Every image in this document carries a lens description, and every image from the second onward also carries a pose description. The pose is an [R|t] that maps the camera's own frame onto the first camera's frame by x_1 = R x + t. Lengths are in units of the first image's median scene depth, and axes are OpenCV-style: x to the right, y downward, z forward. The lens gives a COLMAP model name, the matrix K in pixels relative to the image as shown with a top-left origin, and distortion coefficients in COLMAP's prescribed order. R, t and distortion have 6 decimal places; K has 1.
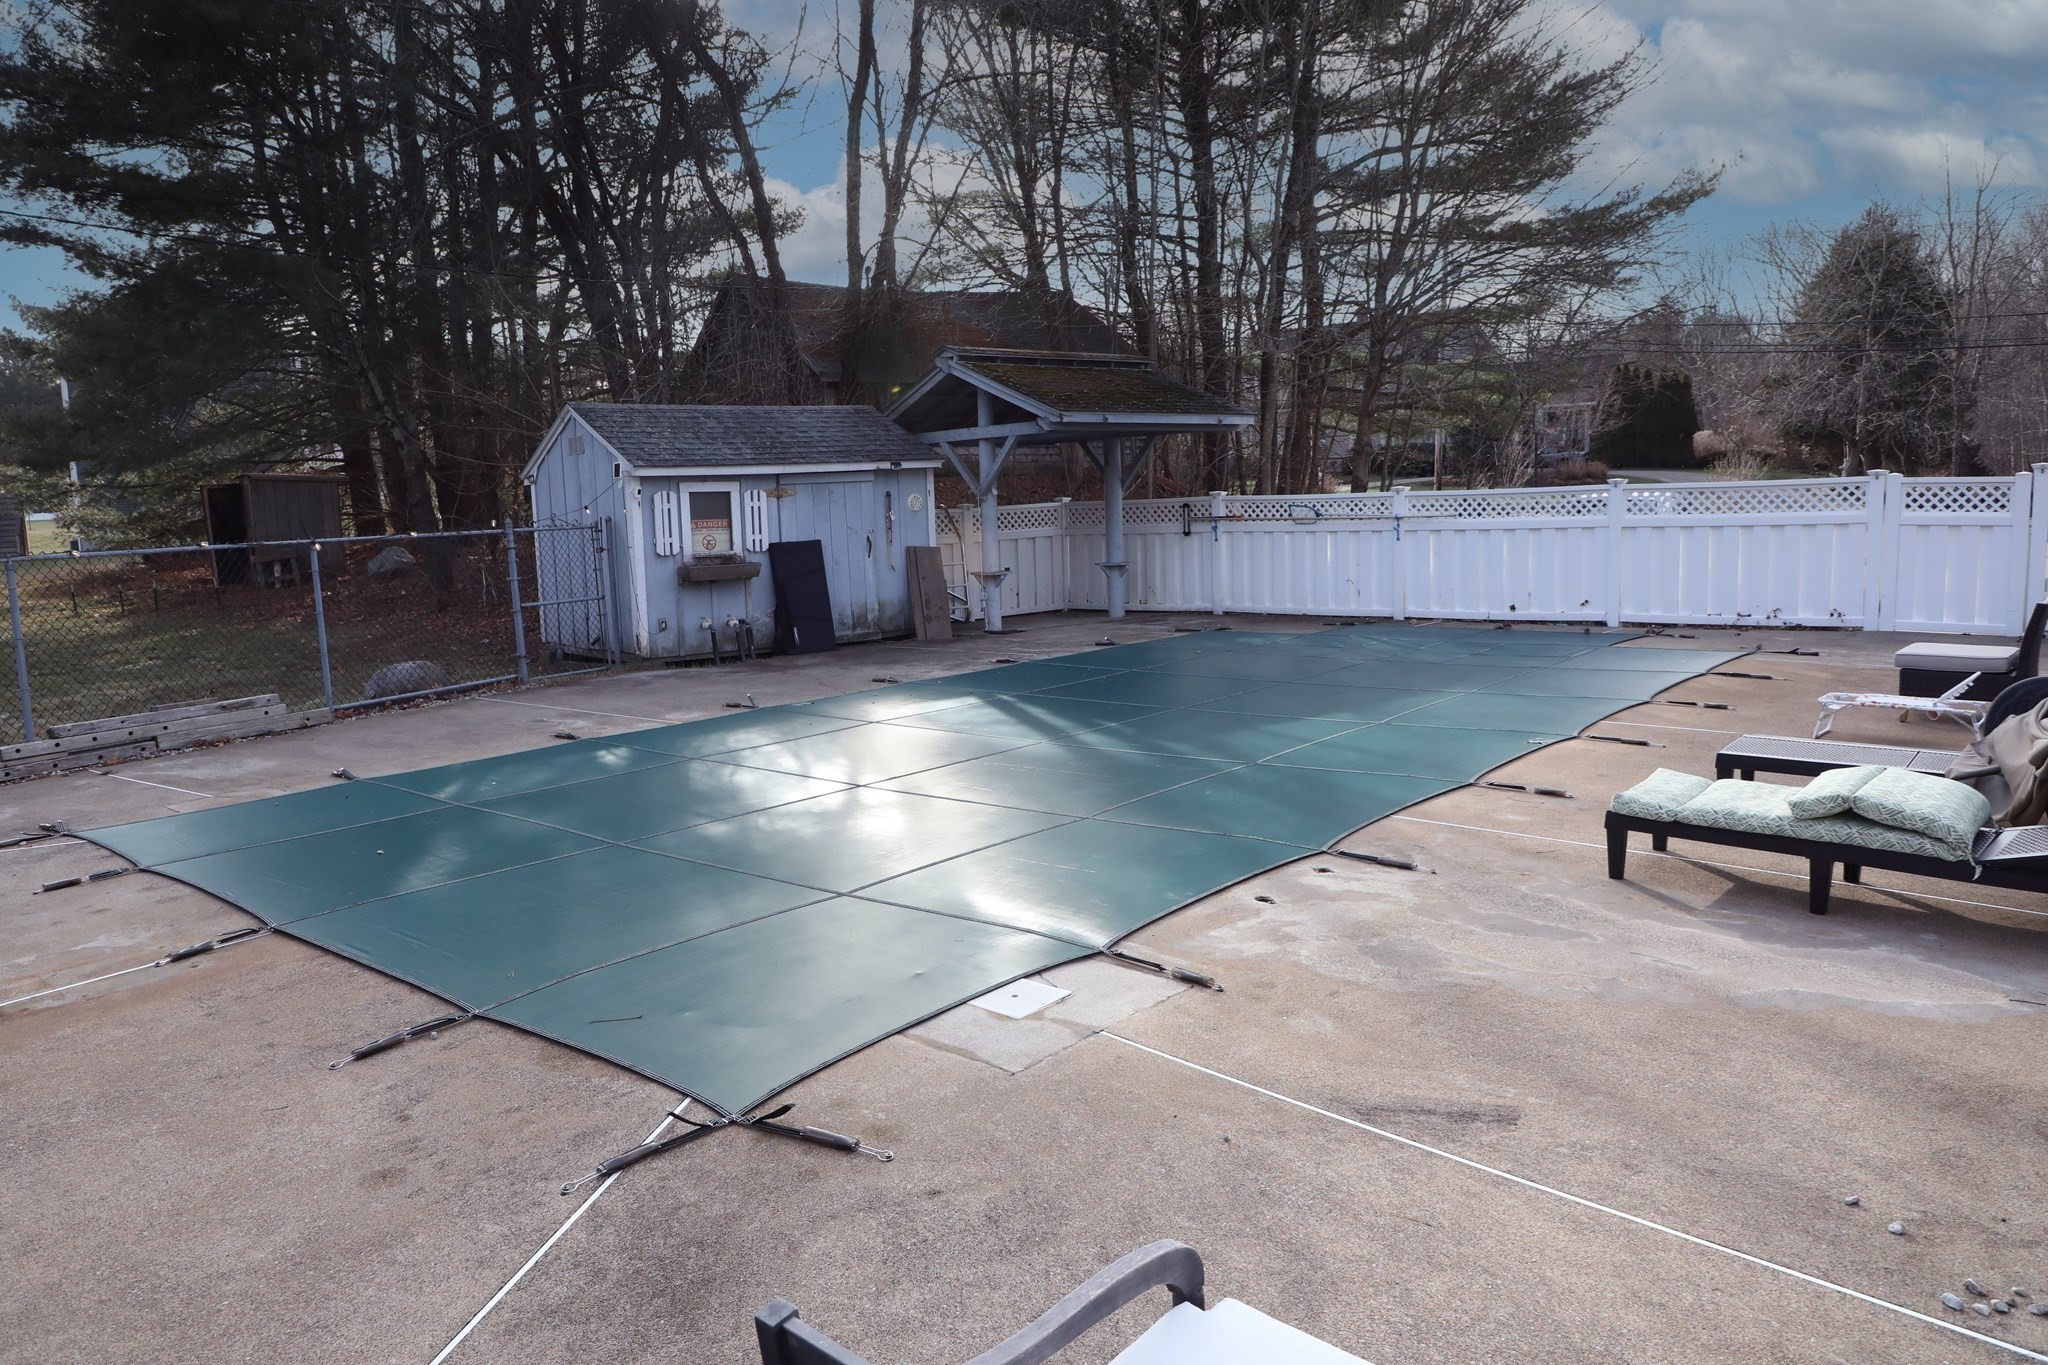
lens RADIAL K [[1423.5, 0, 1014.1], [0, 1423.5, 679.5], [0, 0, 1]] dist [-0.034054, 0.002098]
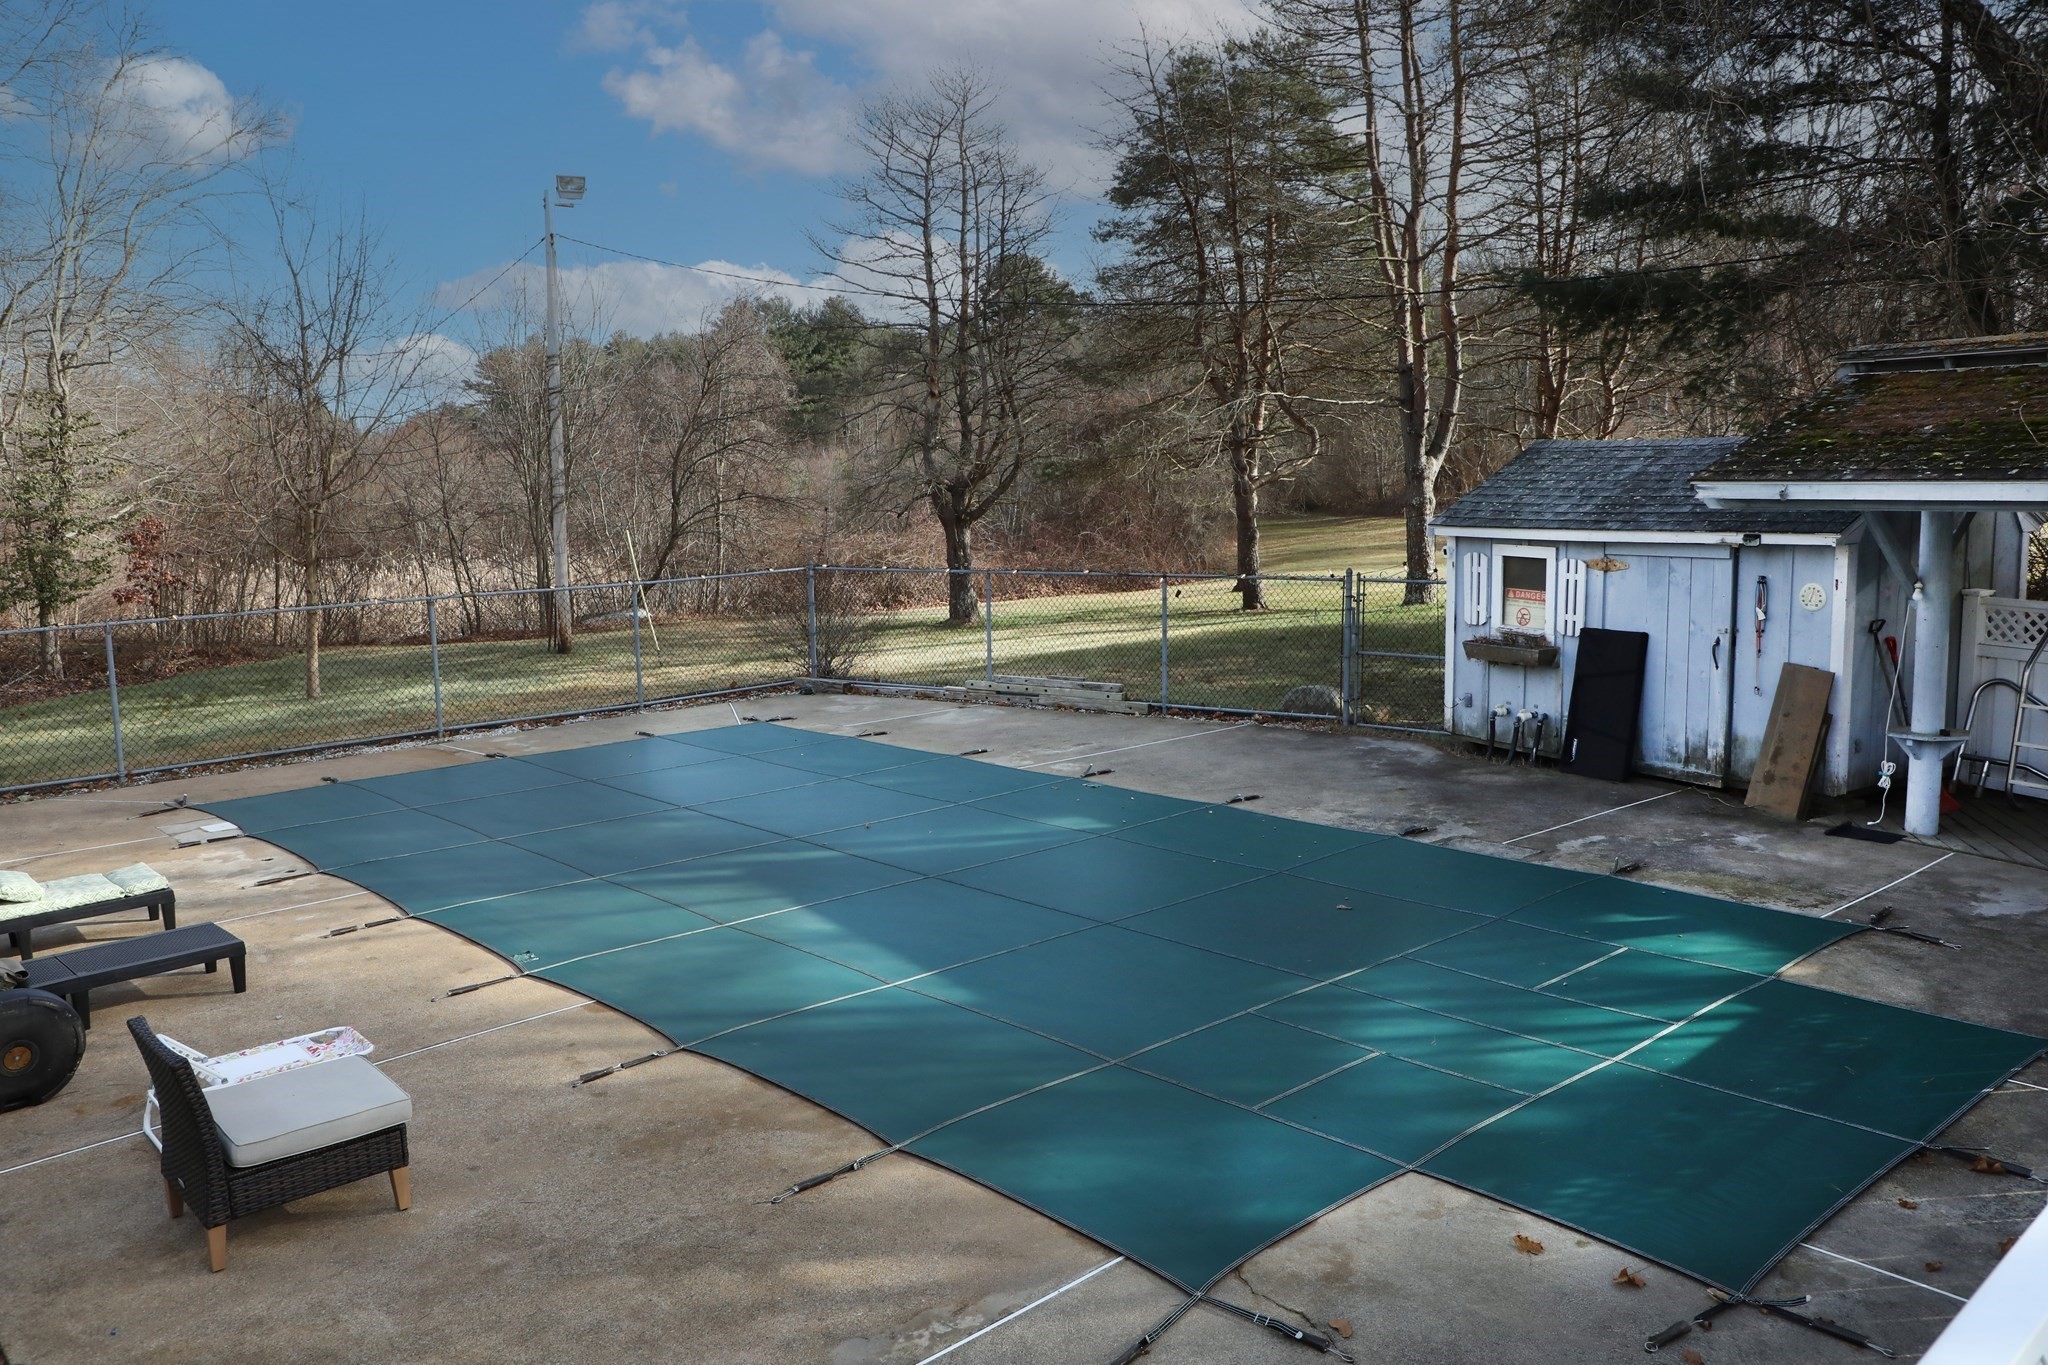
lens RADIAL K [[1625.4, 0, 1024.4], [0, 1625.4, 682.2], [0, 0, 1]] dist [0.002070, 0.000455]
pose [[-0.111099, 0.171245, -0.978944, 0.756130], [-0.106564, 0.977311, 0.183053, -0.200171], [0.988080, 0.124657, -0.090330, 0.787668]]
